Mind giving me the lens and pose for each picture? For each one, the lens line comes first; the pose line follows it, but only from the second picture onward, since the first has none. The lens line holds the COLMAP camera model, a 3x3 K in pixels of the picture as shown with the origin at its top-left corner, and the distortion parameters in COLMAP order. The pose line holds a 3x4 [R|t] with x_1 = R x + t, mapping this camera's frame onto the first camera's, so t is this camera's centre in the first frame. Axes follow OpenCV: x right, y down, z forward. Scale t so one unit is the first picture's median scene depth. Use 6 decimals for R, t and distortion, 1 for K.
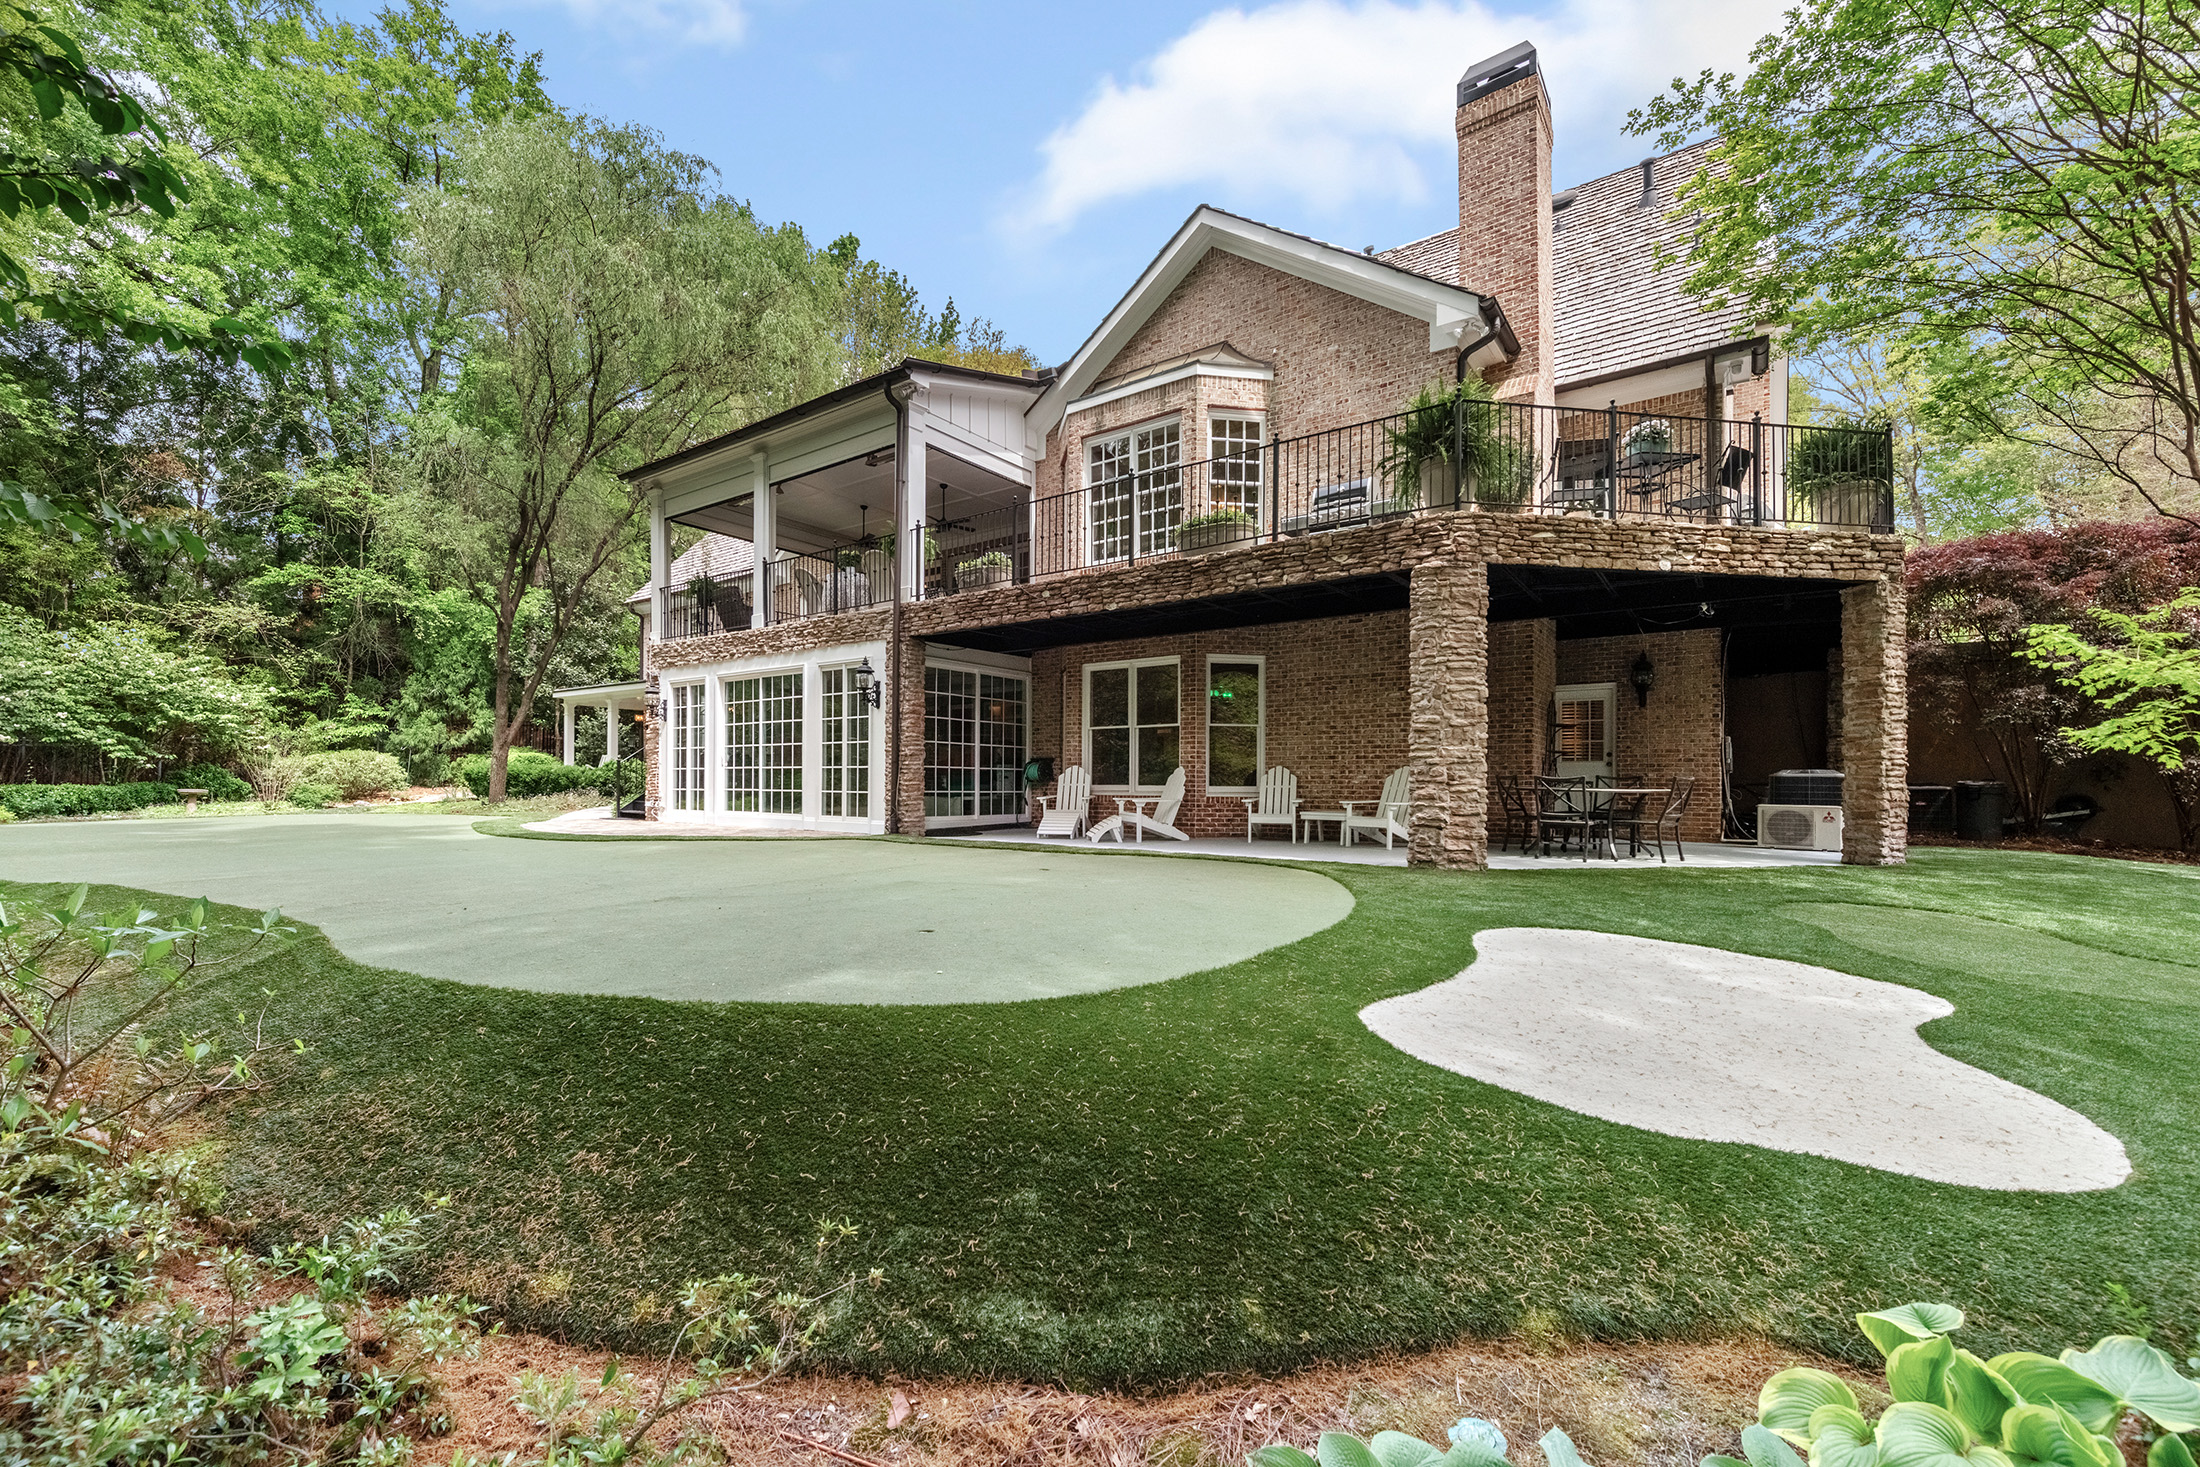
lens RADIAL K [[903.0, 0, 1081.4], [0, 903.0, 779.5], [0, 0, 1]] dist [0.016355, -0.000744]
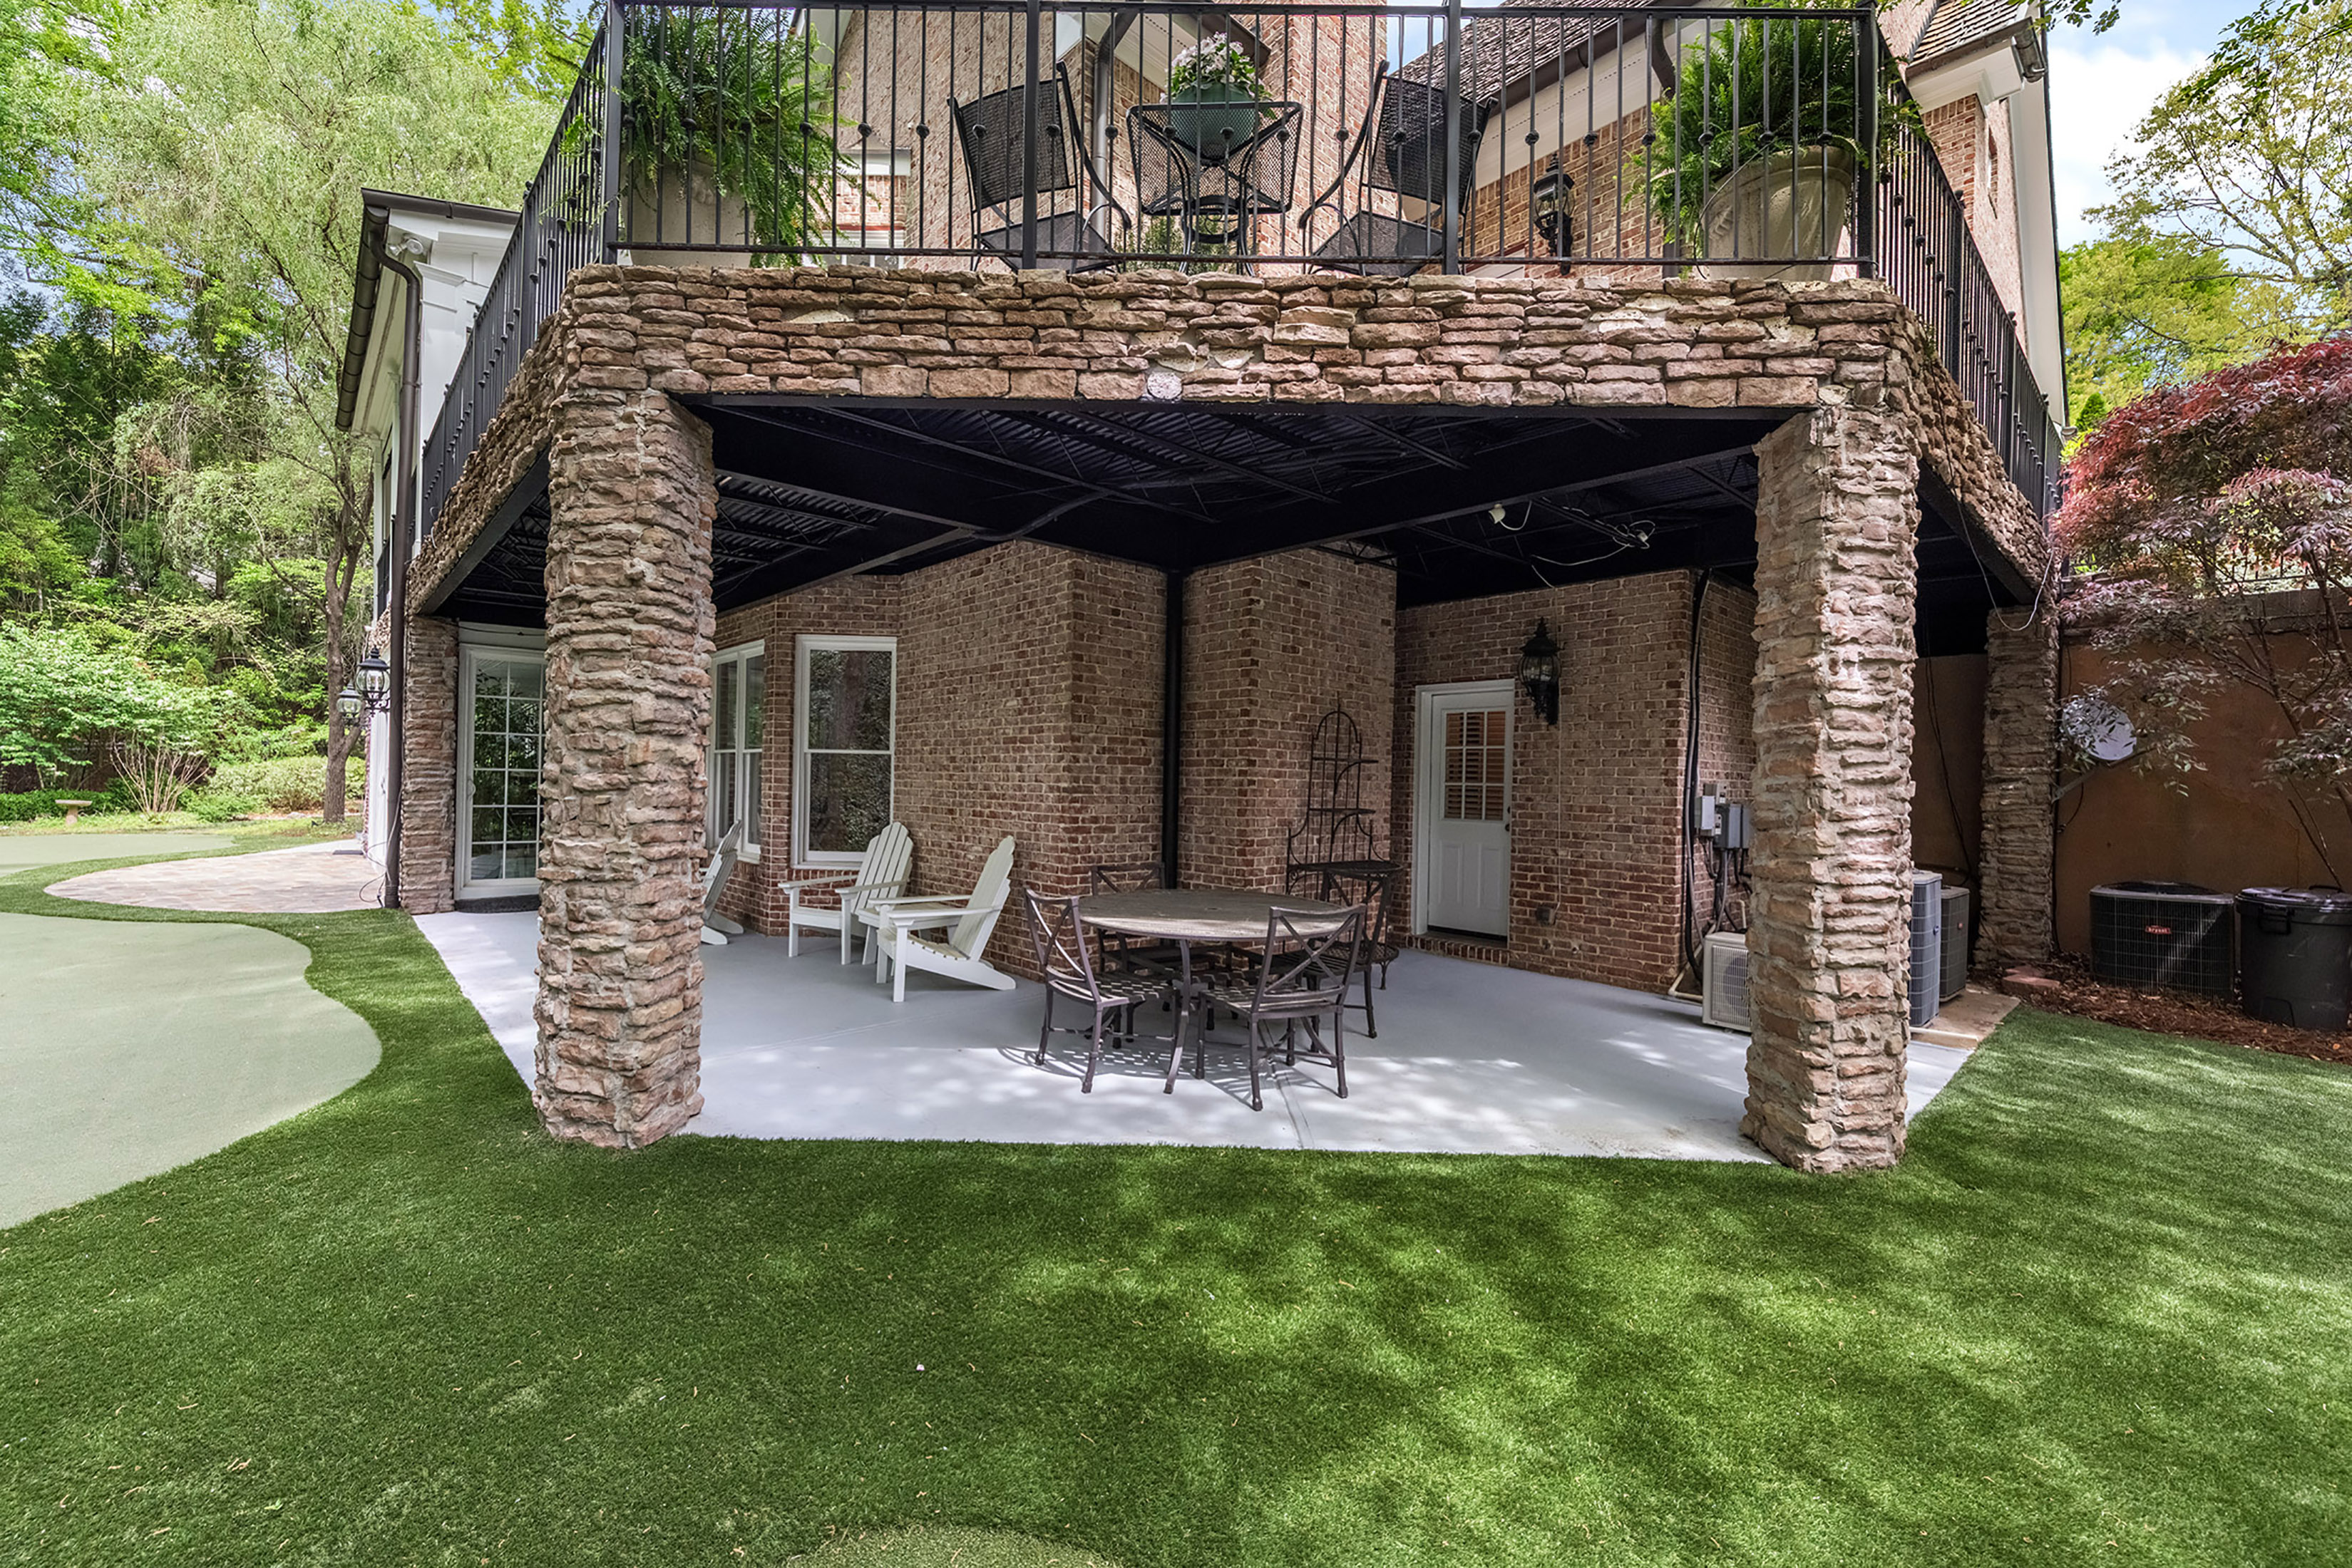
lens RADIAL K [[937.9, 0, 1176.3], [0, 937.9, 780.3], [0, 0, 1]] dist [0.019406, -0.000358]
pose [[0.982408, 0.014159, -0.186210, 0.322096], [-0.013883, 0.999900, 0.002787, -0.029136], [0.186230, -0.000153, 0.982506, 0.266542]]
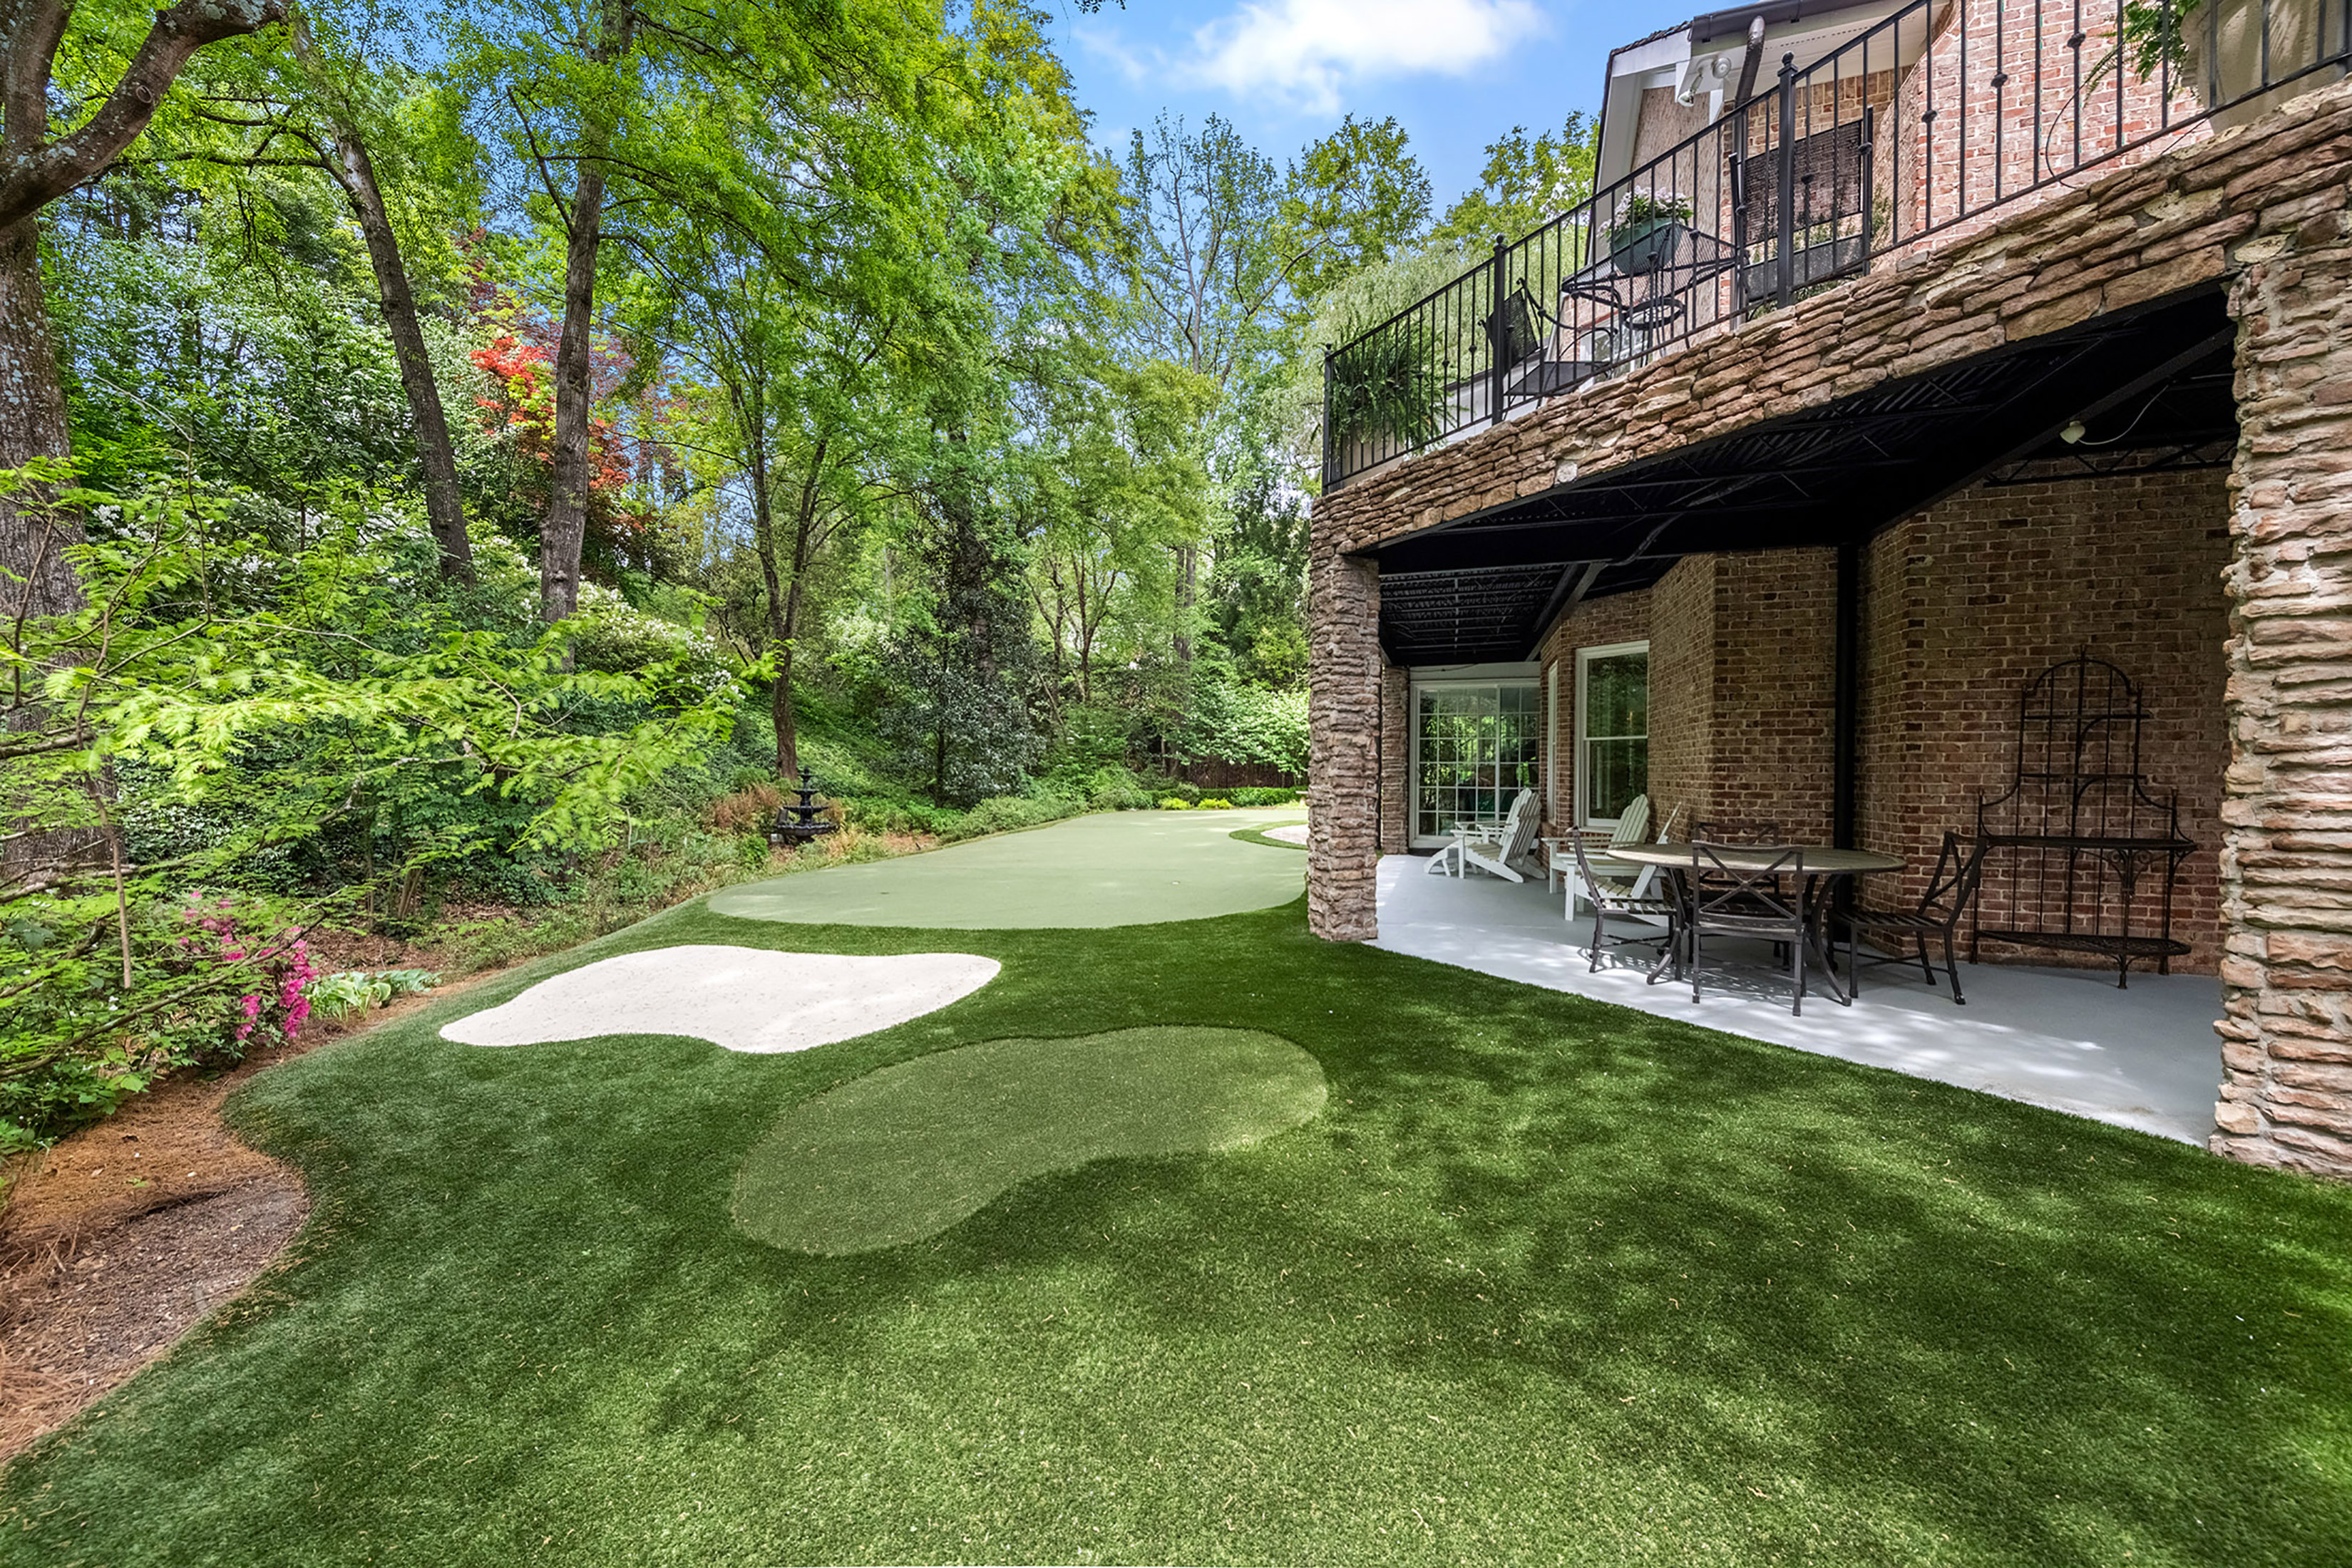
lens RADIAL K [[937.9, 0, 1176.3], [0, 937.9, 780.3], [0, 0, 1]] dist [0.019406, -0.000358]
pose [[0.339609, 0.003690, -0.940559, 0.497140], [0.005078, 0.999971, 0.005757, -0.020135], [0.940553, -0.006731, 0.339580, 0.249926]]
